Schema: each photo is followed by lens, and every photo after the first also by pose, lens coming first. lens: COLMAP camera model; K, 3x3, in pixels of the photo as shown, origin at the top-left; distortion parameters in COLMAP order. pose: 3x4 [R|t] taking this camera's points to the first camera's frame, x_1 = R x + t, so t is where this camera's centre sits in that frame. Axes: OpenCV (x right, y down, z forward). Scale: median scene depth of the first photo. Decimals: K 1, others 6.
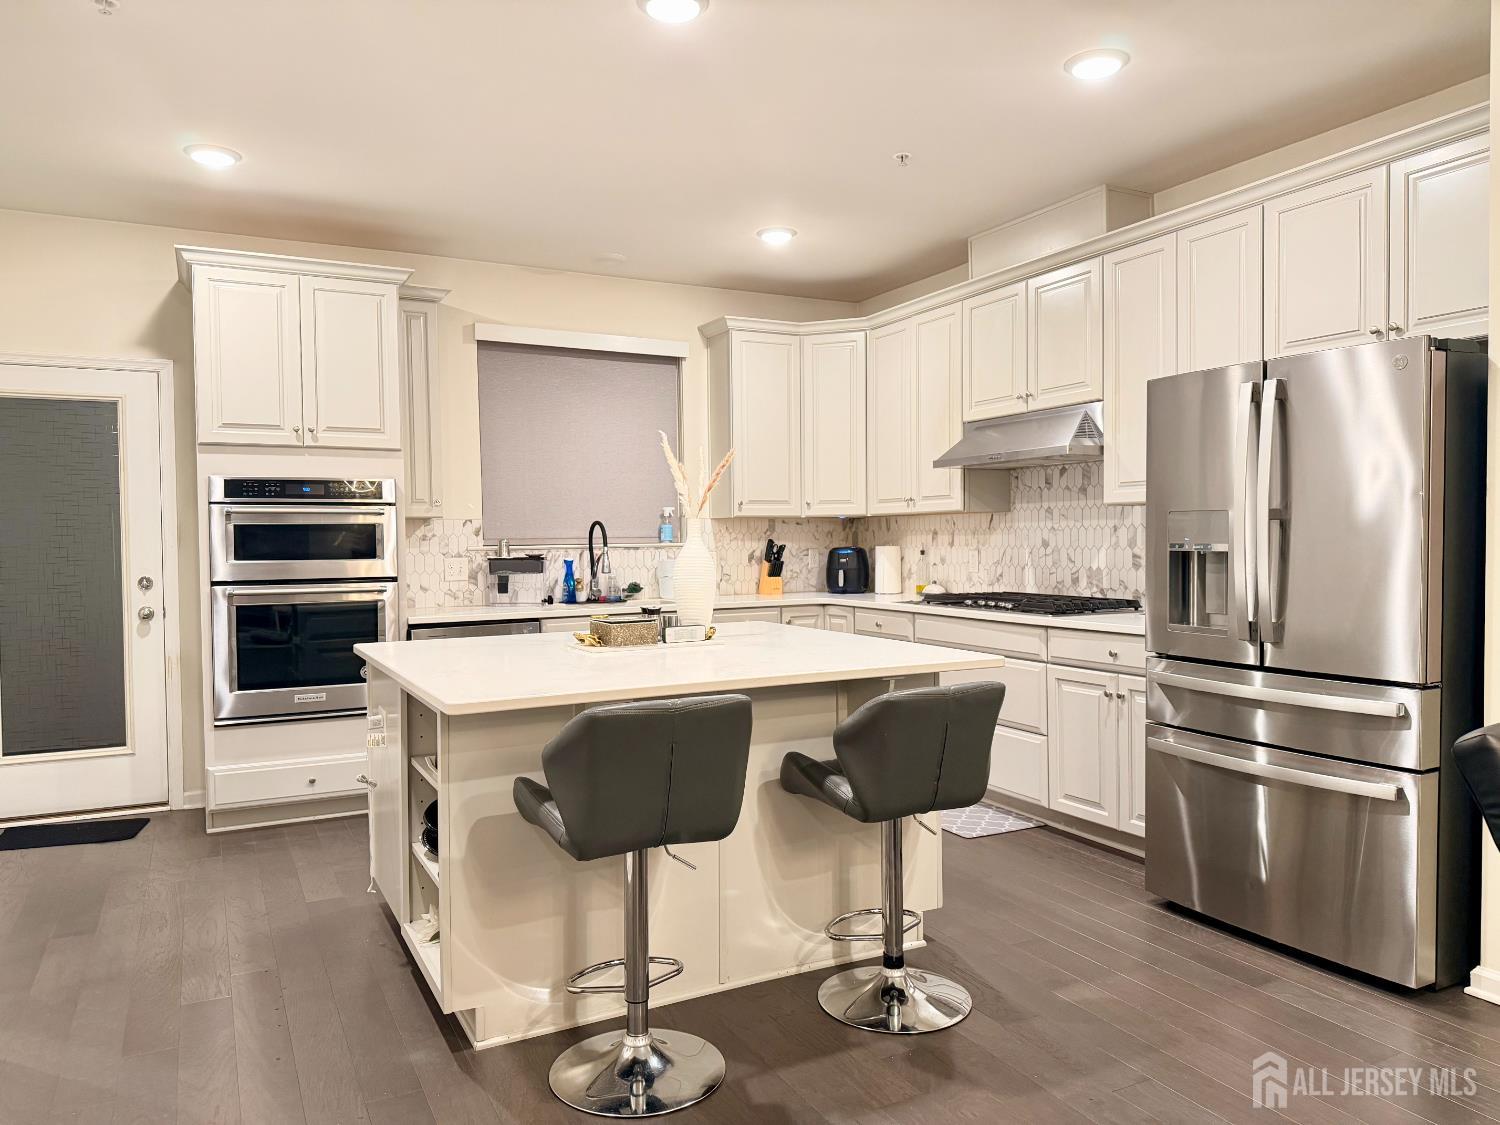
lens RADIAL K [[1048.7, 0, 750.0], [0, 1048.7, 562.5], [0, 0, 1]] dist [0.096165, -0.106360]
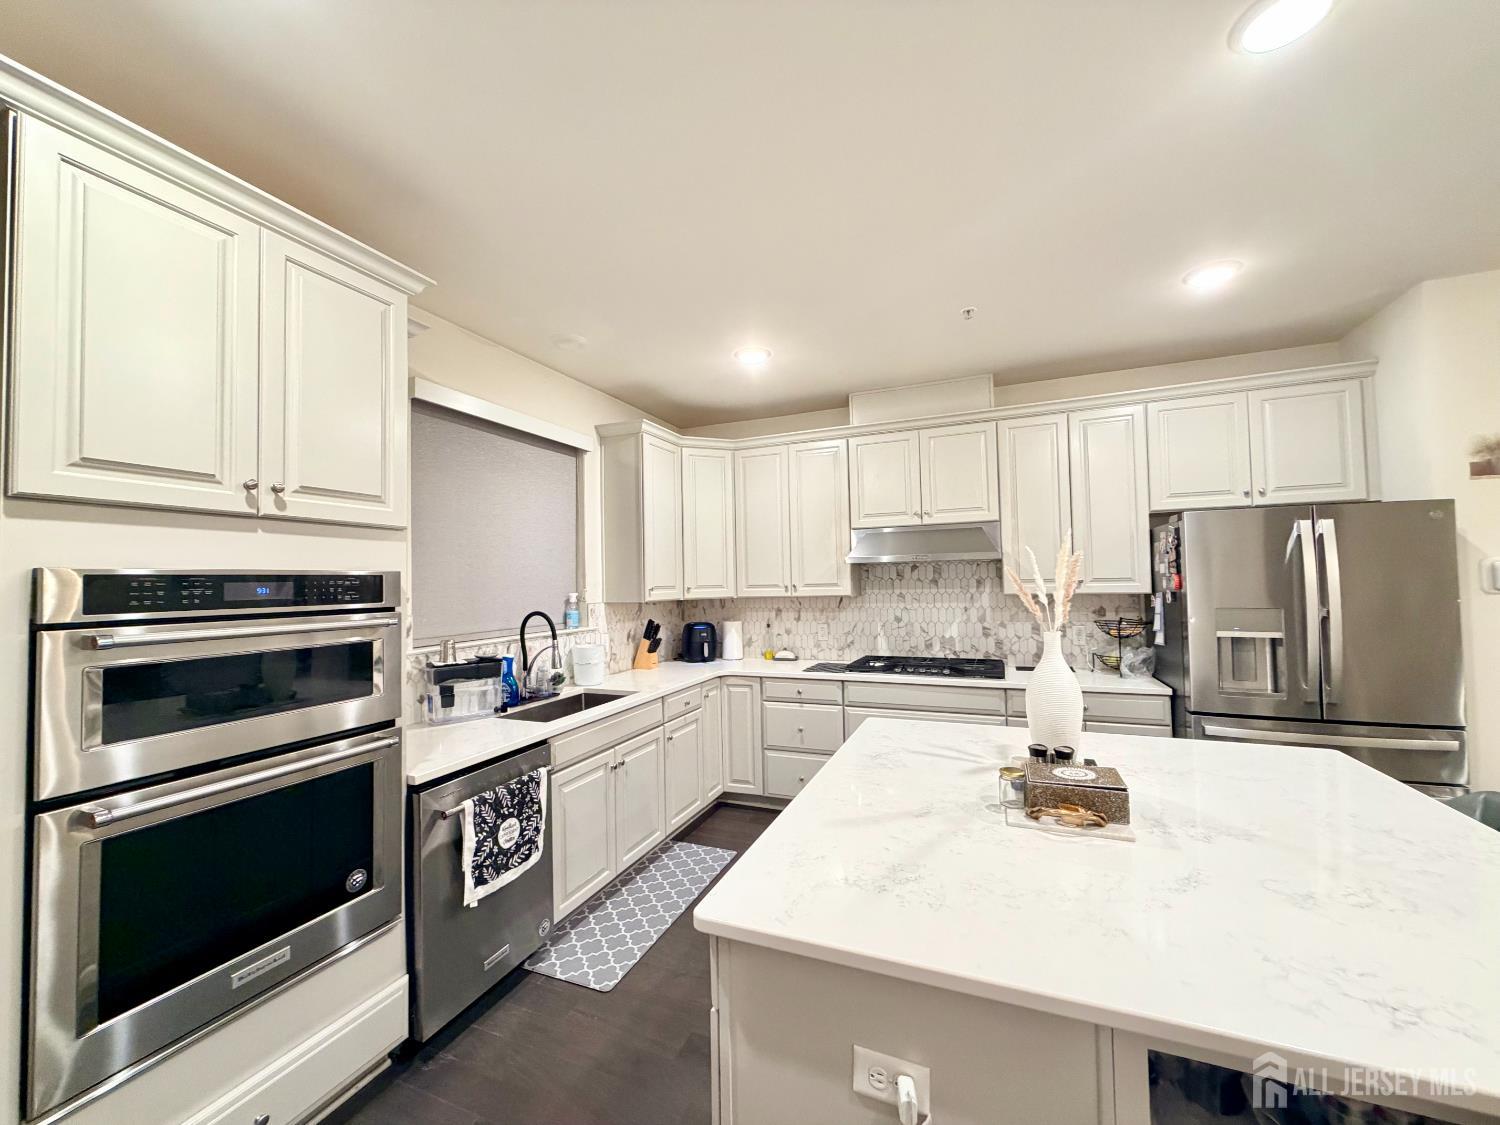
lens RADIAL K [[599.0, 0, 750.2], [0, 599.0, 546.6], [0, 0, 1]] dist [0.000583, -0.000052]
pose [[0.757980, 0.034225, 0.651380, -0.380894], [0.025950, 0.996250, -0.082542, -0.052601], [-0.651762, 0.079468, 0.754249, 0.521338]]
